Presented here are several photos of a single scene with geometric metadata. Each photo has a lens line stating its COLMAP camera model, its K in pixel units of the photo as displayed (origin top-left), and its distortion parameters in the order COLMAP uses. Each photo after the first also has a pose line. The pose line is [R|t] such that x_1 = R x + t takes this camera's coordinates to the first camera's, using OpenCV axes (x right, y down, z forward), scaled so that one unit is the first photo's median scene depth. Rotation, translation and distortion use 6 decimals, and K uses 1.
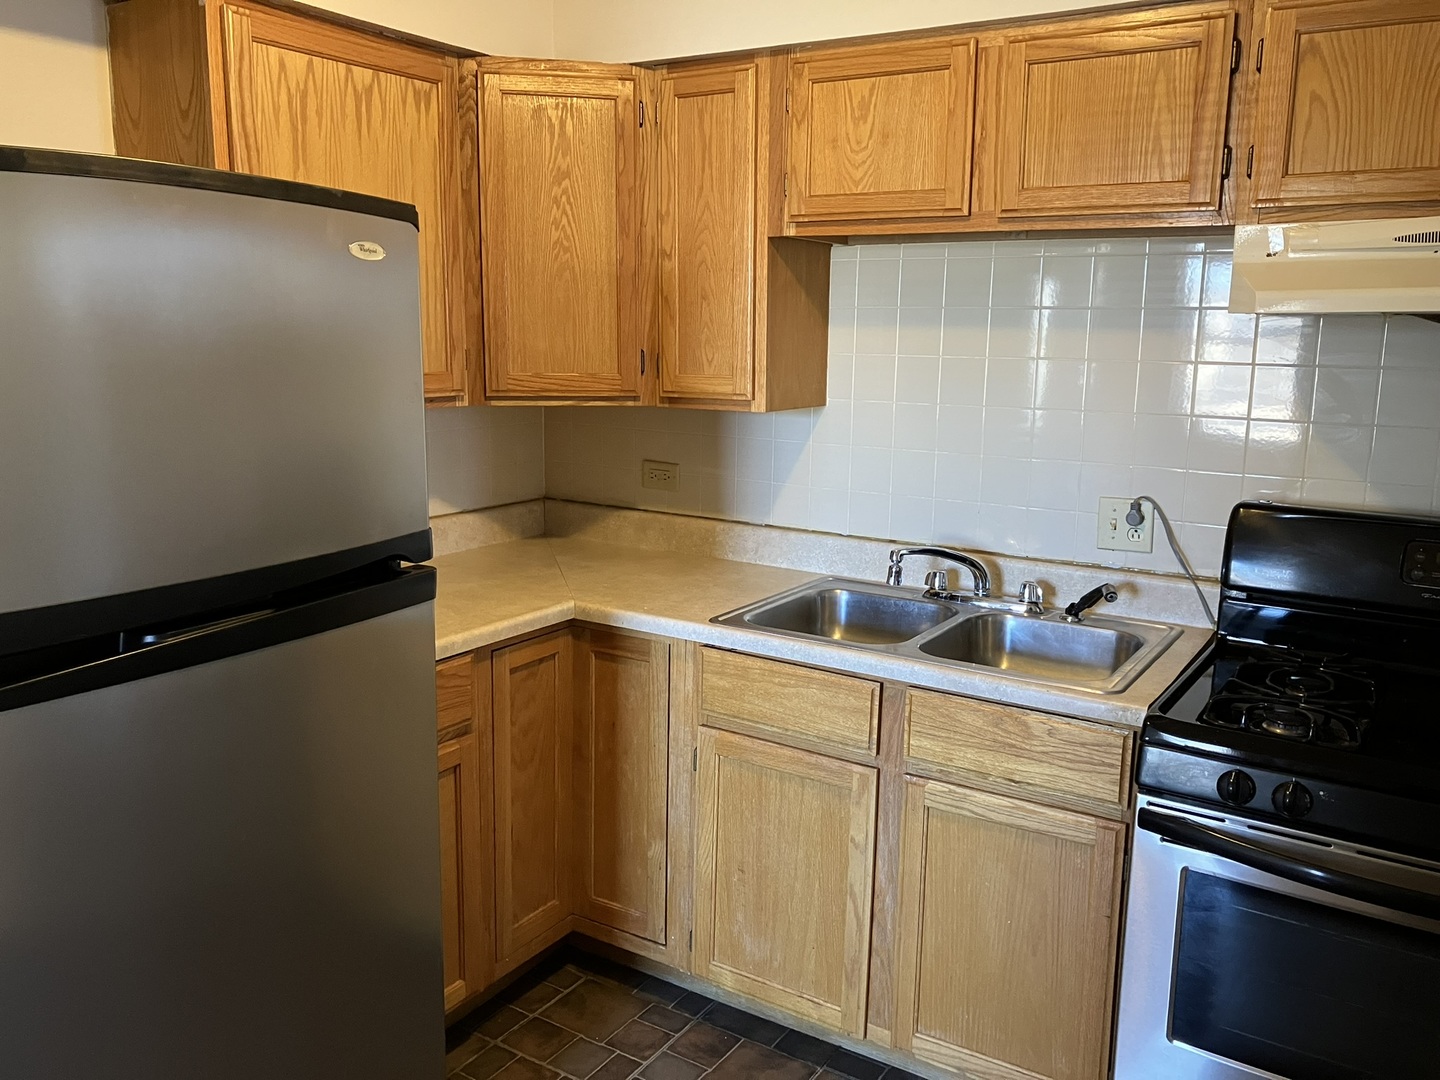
lens RADIAL K [[1171.2, 0, 717.2], [0, 1171.2, 515.5], [0, 0, 1]] dist [-0.019077, 0.003719]
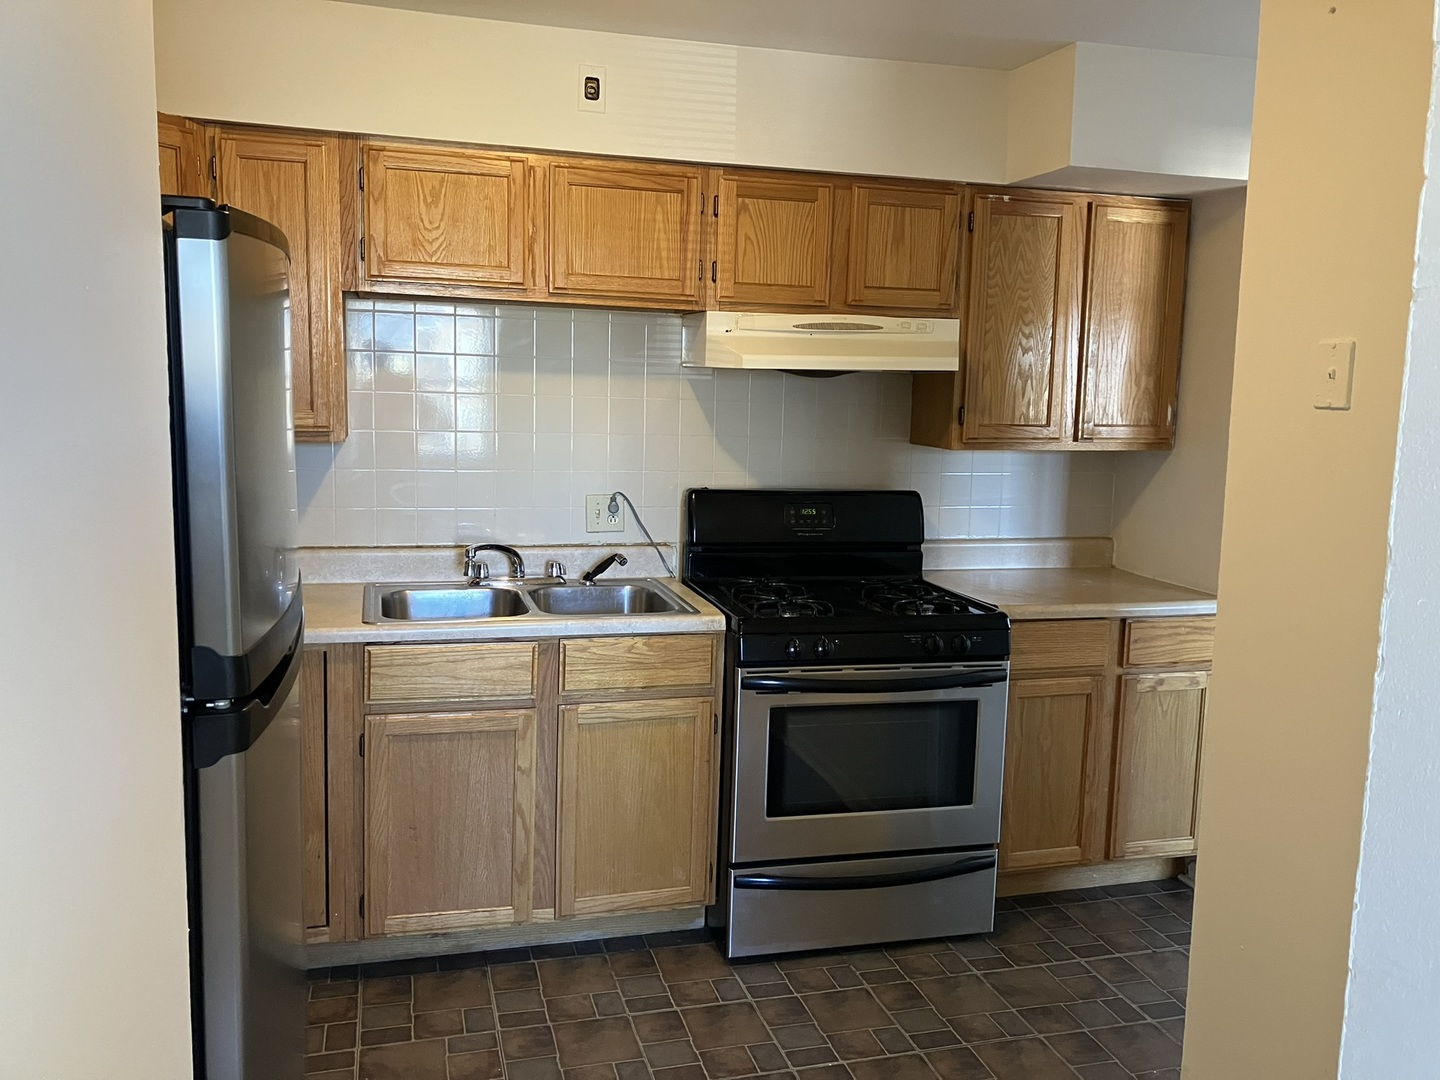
lens RADIAL K [[1164.8, 0, 720.0], [0, 1164.8, 540.0], [0, 0, 1]] dist [0.005577, -0.159991]
pose [[0.645245, -0.096157, 0.757900, -0.699477], [0.102684, 0.993961, 0.038685, -0.000236], [-0.757043, 0.052863, 0.651222, -0.019414]]
